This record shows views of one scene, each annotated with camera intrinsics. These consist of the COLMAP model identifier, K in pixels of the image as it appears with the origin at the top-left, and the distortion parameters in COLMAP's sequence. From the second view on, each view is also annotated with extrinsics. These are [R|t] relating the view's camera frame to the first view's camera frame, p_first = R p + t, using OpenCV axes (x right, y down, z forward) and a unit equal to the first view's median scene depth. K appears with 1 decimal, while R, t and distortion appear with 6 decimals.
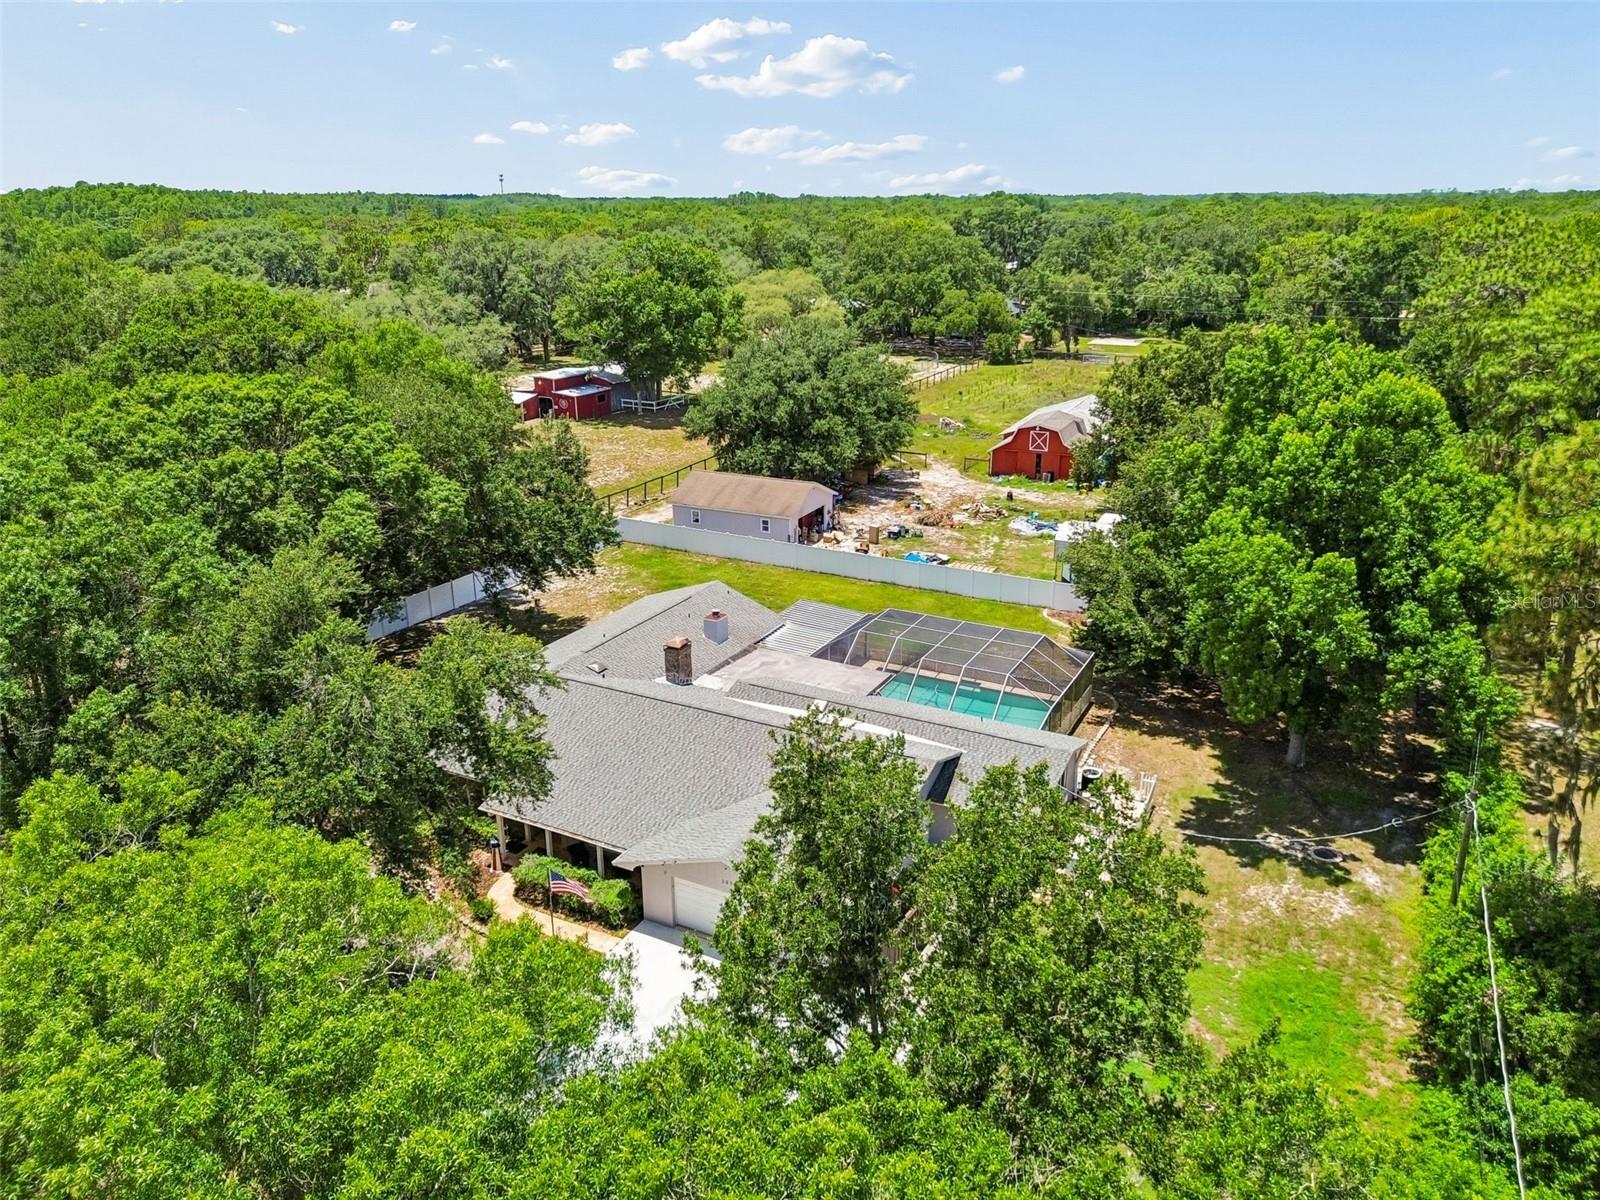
lens RADIAL K [[1141.7, 0, 792.0], [0, 1141.7, 600.9], [0, 0, 1]] dist [0.059537, -0.060986]
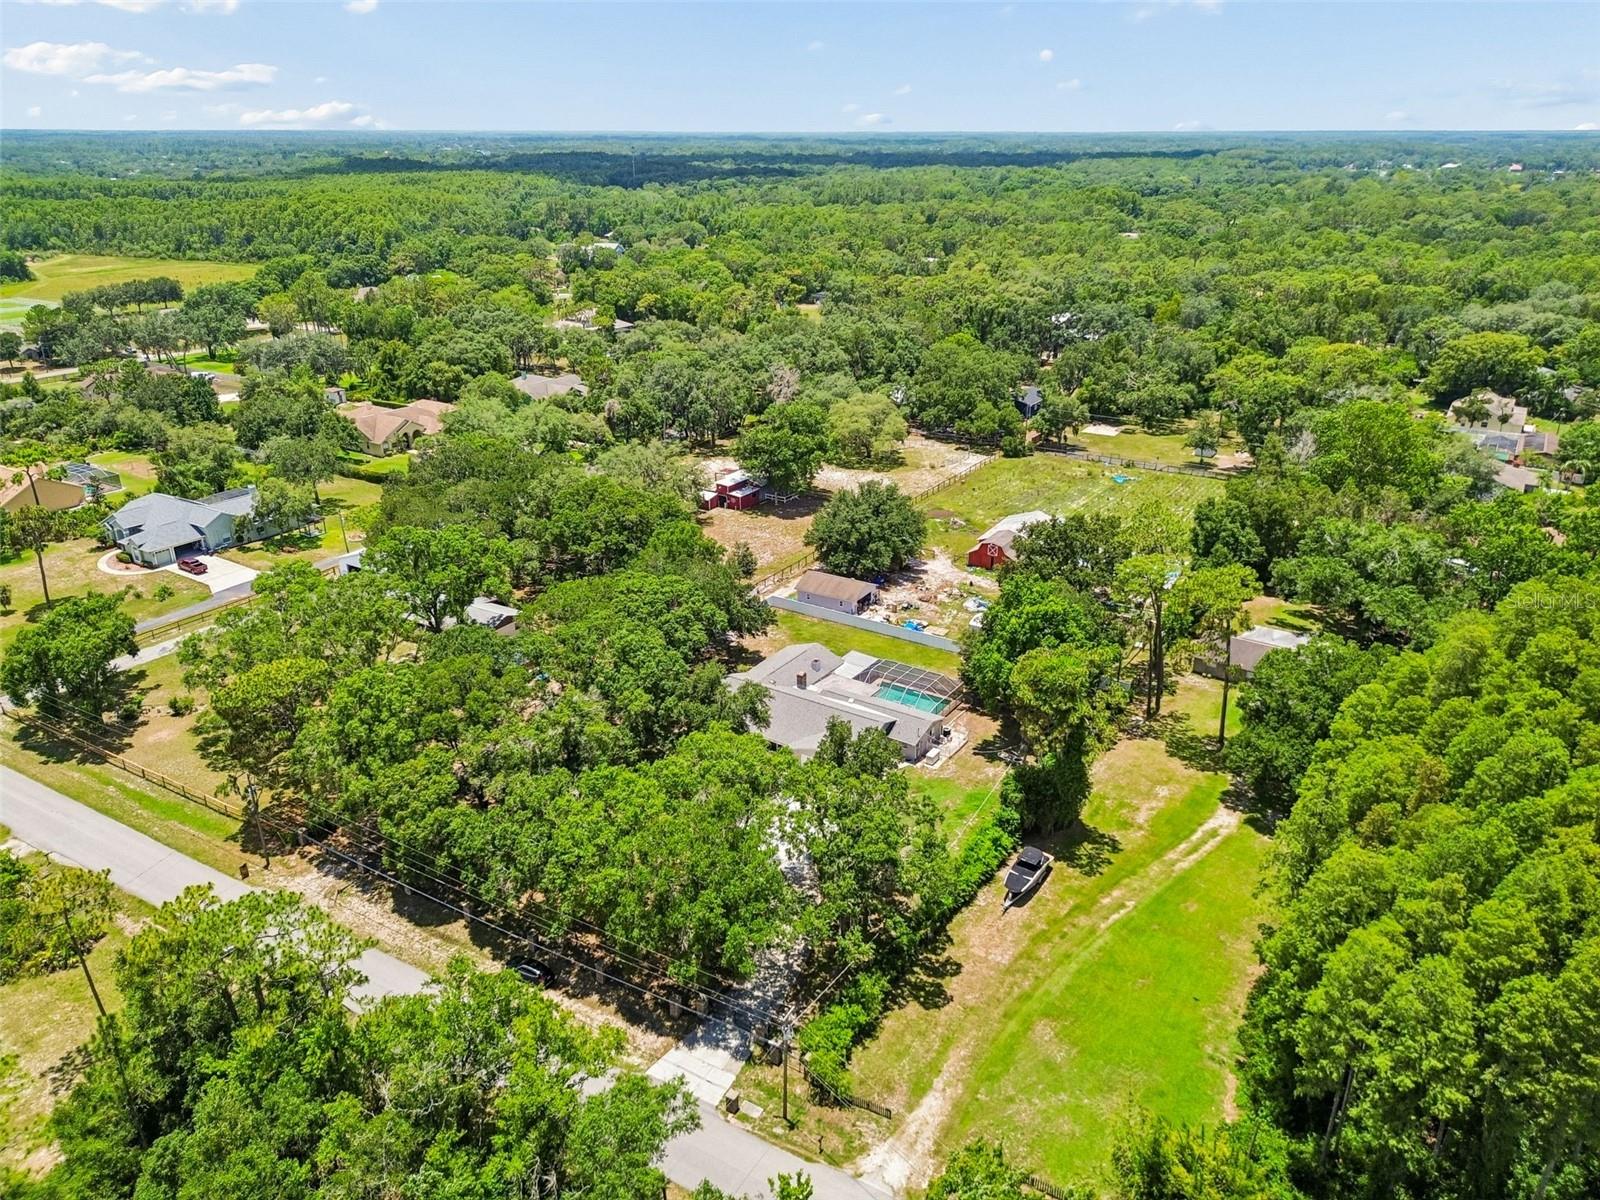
lens RADIAL K [[1141.7, 0, 792.0], [0, 1141.7, 600.9], [0, 0, 1]] dist [0.059537, -0.060986]
pose [[0.995416, 0.041703, -0.086069, 0.060513], [-0.036984, 0.997762, 0.055712, -0.166357], [0.088199, -0.052273, 0.994730, -0.986040]]
